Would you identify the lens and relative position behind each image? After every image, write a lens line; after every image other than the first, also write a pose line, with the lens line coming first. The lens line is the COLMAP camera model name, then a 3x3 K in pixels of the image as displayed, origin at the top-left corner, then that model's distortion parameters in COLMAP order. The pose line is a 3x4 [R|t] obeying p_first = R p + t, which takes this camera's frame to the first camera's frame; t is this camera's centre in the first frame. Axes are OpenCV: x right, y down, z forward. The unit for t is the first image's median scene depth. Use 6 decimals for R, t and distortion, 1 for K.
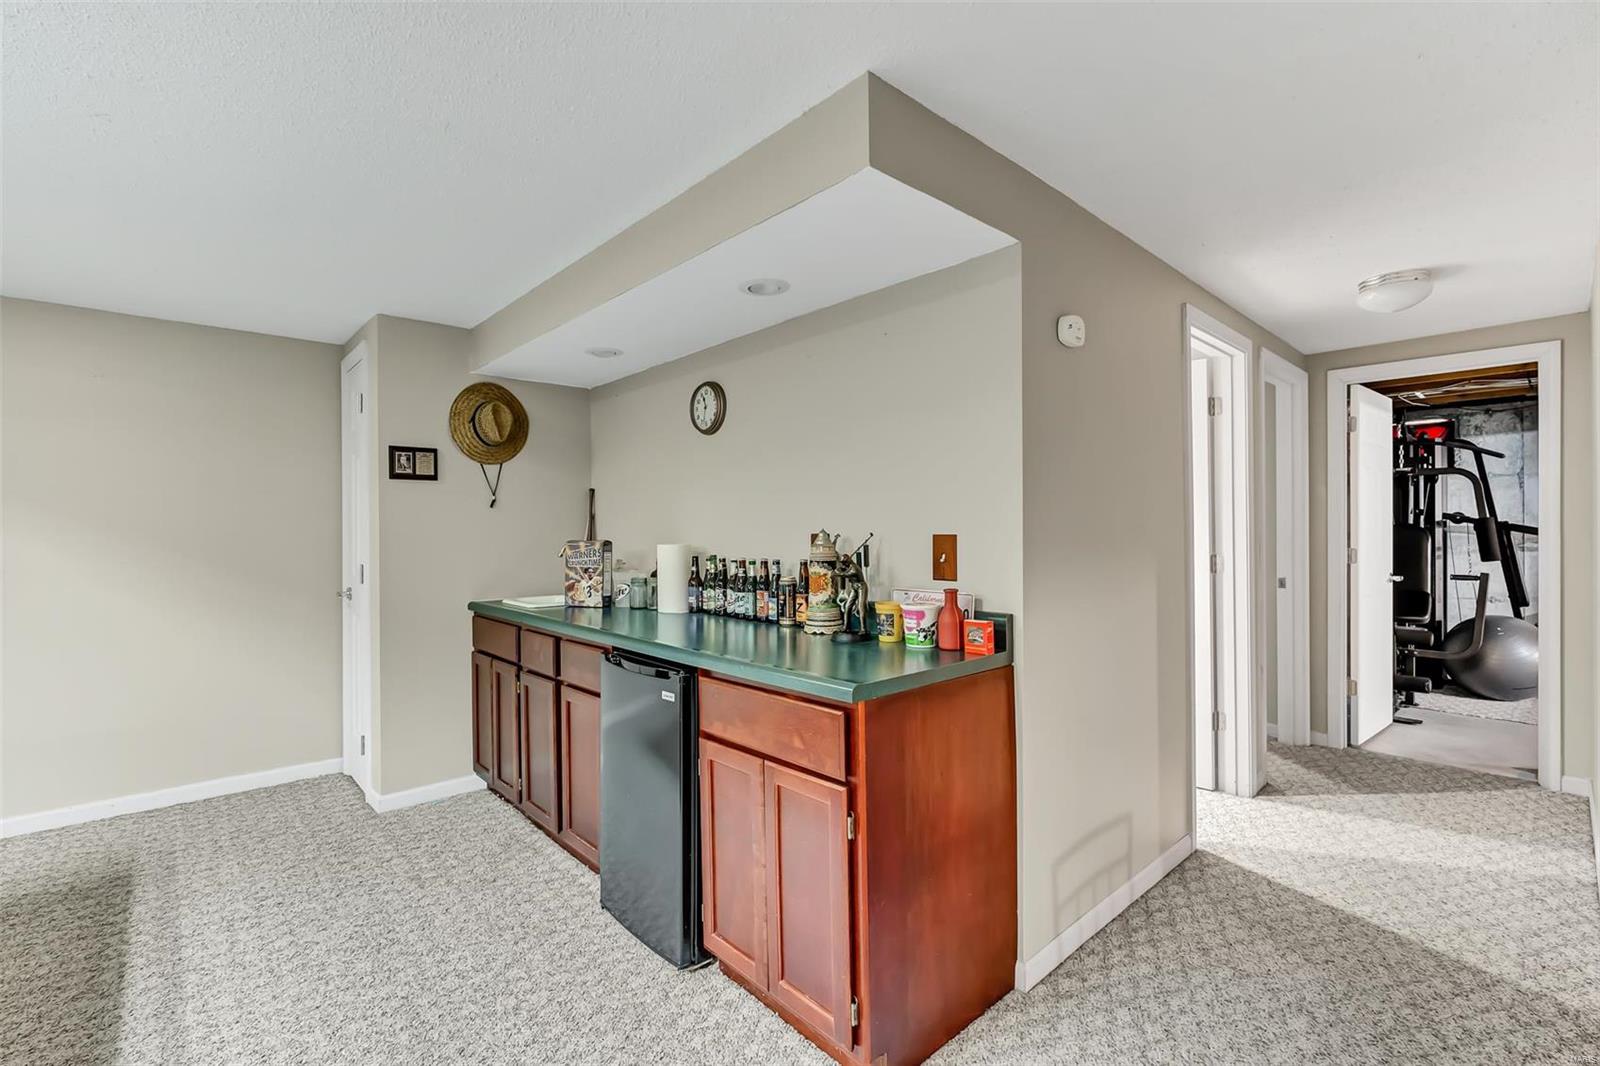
lens RADIAL K [[709.9, 0, 800.7], [0, 709.9, 527.2], [0, 0, 1]] dist [-0.007720, -0.000661]
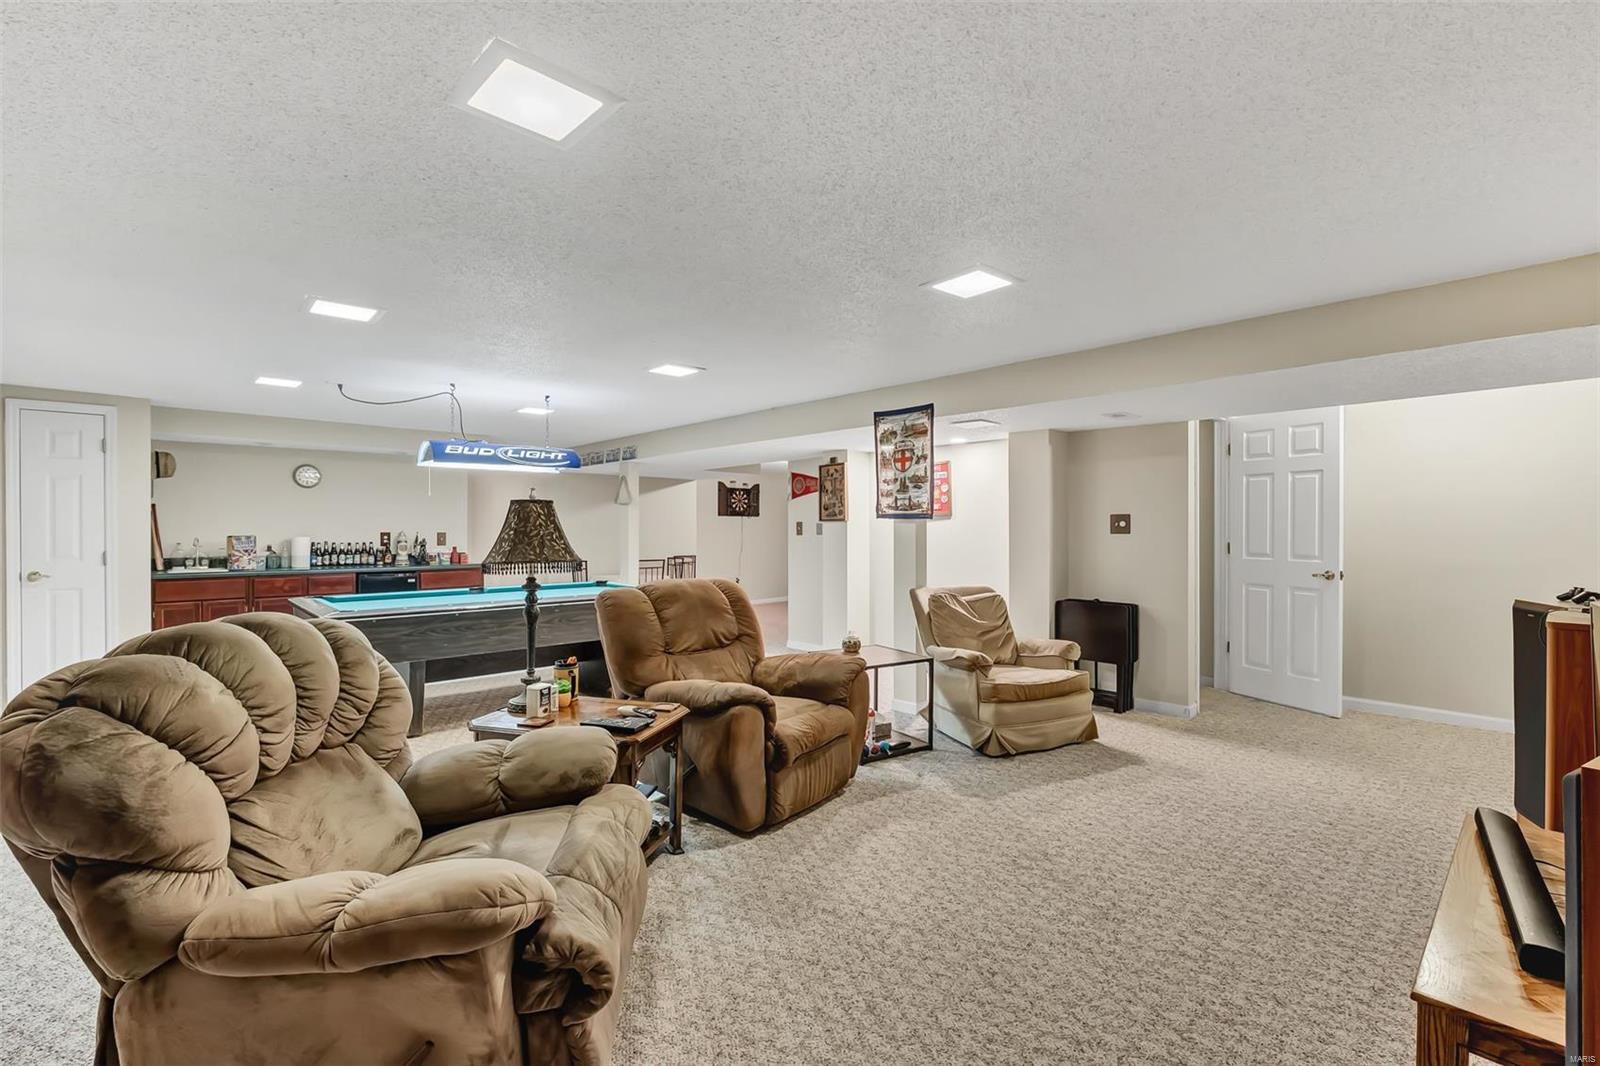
lens RADIAL K [[709.9, 0, 794.8], [0, 709.9, 526.2], [0, 0, 1]] dist [-0.007720, -0.000661]
pose [[-0.004720, 0.010377, 0.999935, -2.184103], [-0.004124, 0.999937, -0.010397, 0.005726], [-0.999980, -0.004173, -0.004677, -0.488765]]
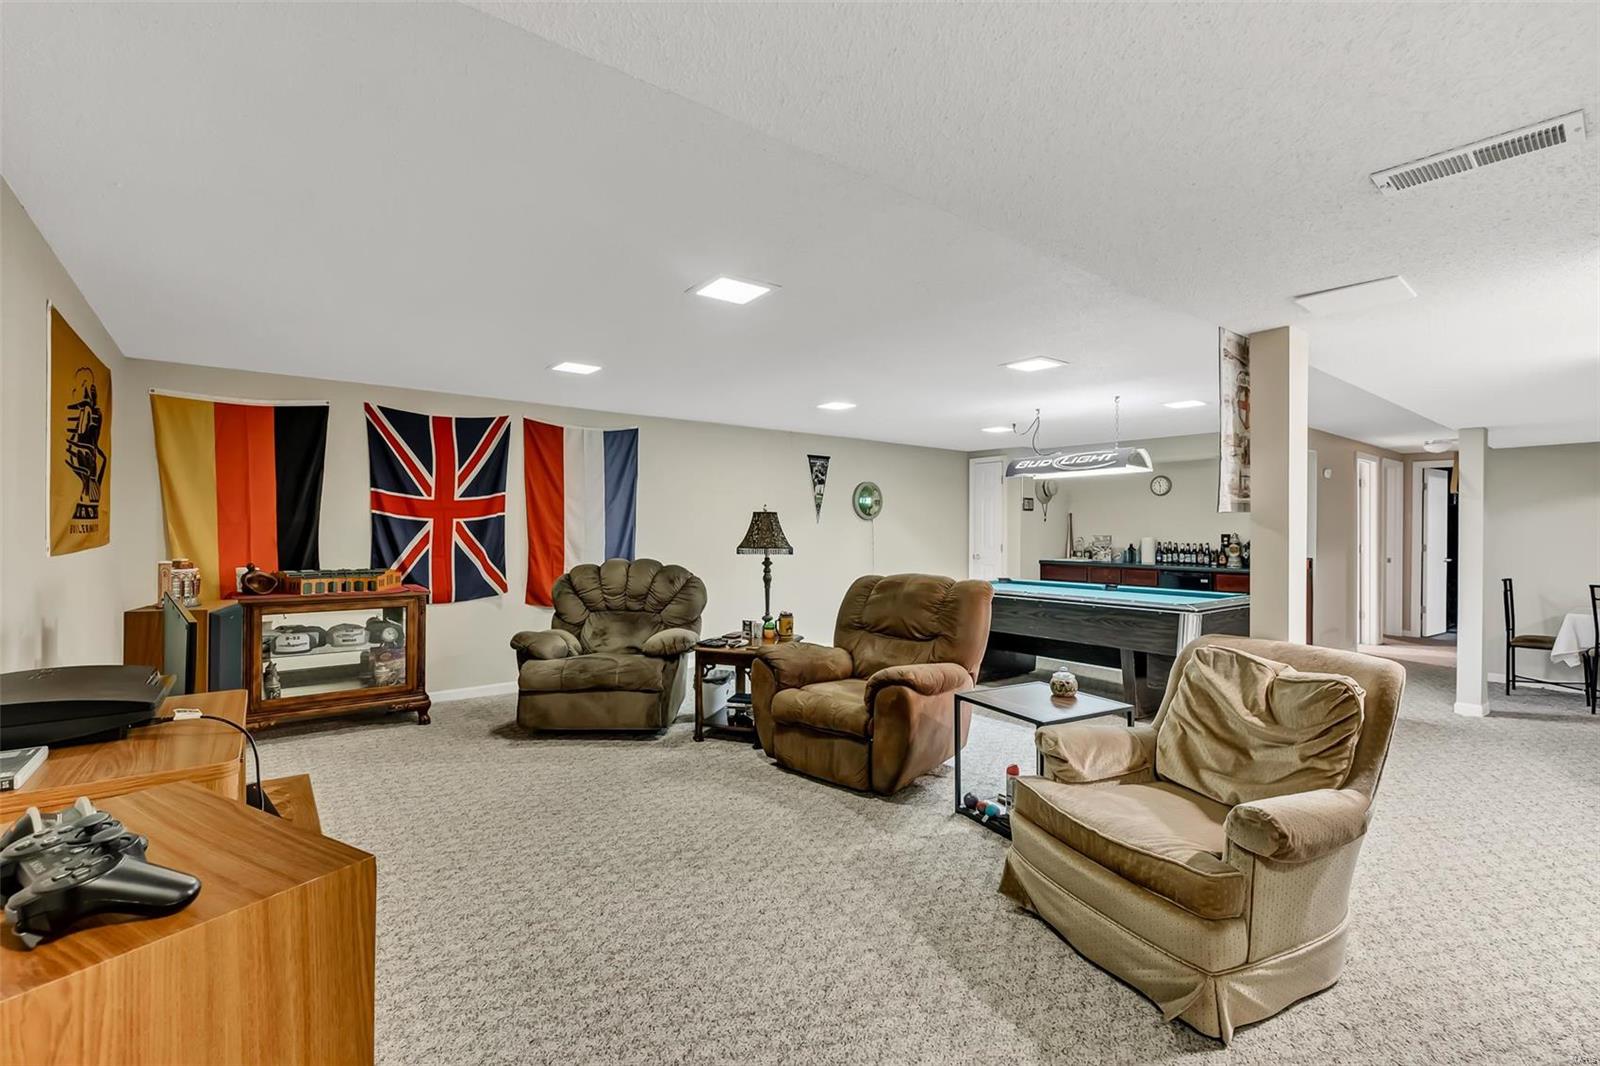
lens RADIAL K [[709.9, 0, 794.6], [0, 709.9, 528.4], [0, 0, 1]] dist [-0.007720, -0.000661]
pose [[0.996115, 0.011675, -0.087287, -1.153641], [-0.011292, 0.999924, 0.004876, -0.007003], [0.087337, -0.003871, 0.996171, -1.600346]]
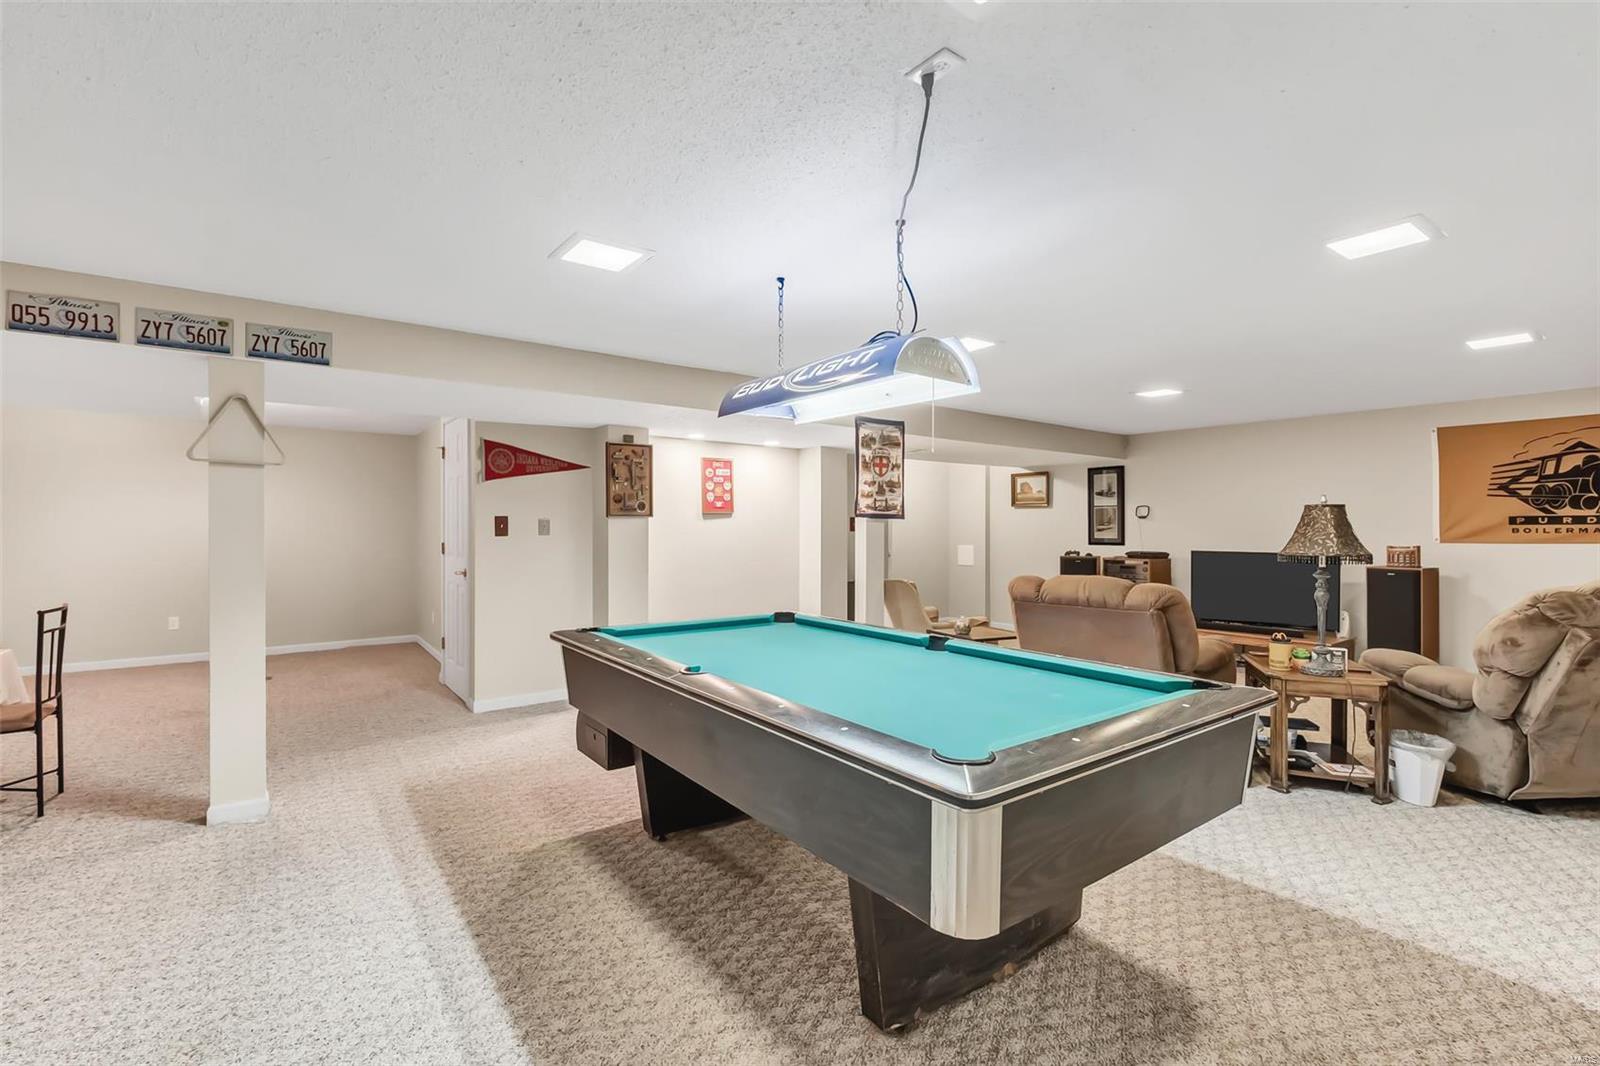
lens RADIAL K [[709.9, 0, 796.1], [0, 709.9, 530.4], [0, 0, 1]] dist [-0.007720, -0.000661]
pose [[-0.994409, 0.005721, 0.105438, -0.682080], [0.005098, 0.999968, -0.006181, 0.010519], [-0.105470, -0.005608, -0.994407, 0.931739]]
